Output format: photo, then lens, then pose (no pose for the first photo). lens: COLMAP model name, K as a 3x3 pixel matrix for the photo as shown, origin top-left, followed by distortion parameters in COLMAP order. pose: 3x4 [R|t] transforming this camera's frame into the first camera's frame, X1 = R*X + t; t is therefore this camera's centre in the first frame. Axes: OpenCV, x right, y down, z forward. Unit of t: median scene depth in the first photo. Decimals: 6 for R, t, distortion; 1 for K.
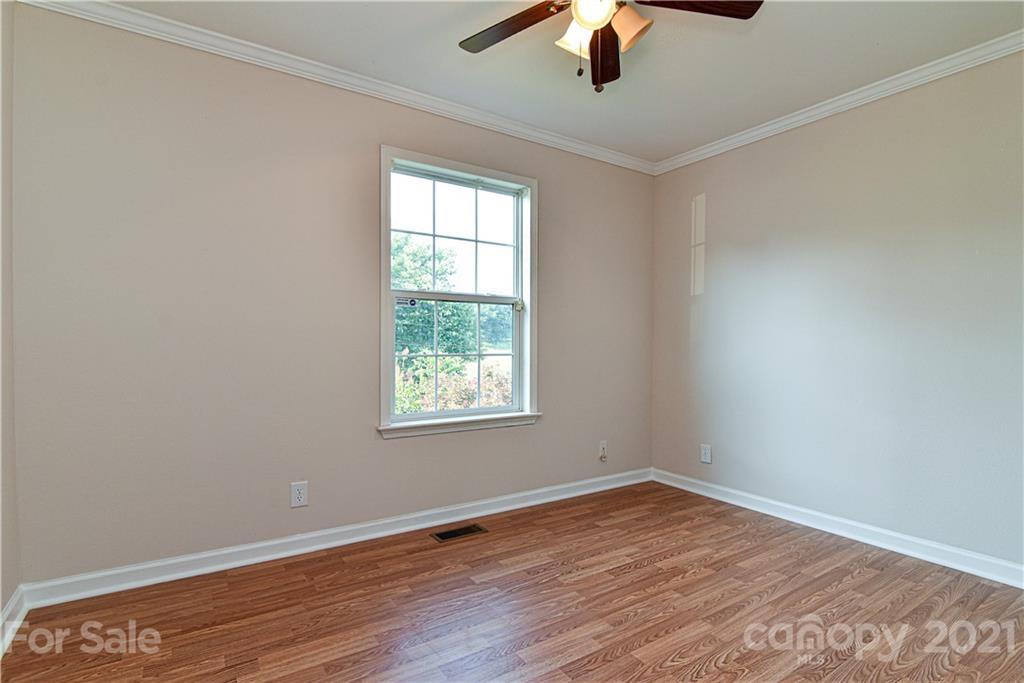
lens RADIAL K [[485.7, 0, 512.0], [0, 485.7, 346.6], [0, 0, 1]] dist [-0.004636, -0.000354]
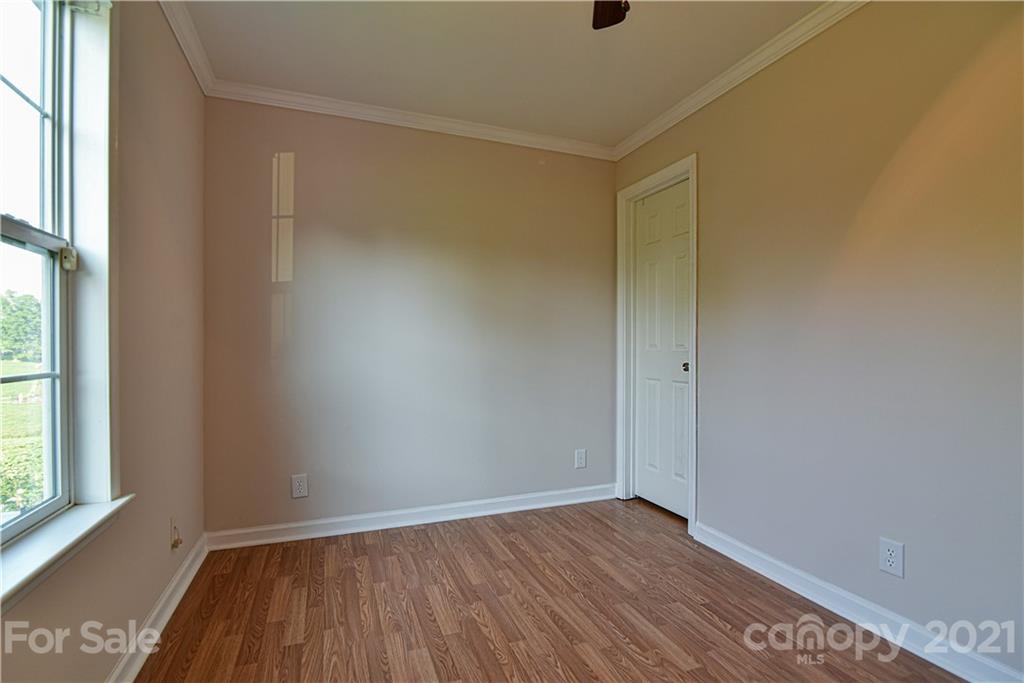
lens RADIAL K [[485.7, 0, 512.0], [0, 485.7, 346.6], [0, 0, 1]] dist [-0.004636, -0.000354]
pose [[0.236072, -0.007026, 0.971710, -0.329957], [0.010087, 0.999938, 0.004780, -0.006003], [-0.971683, 0.008673, 0.236128, 0.559753]]
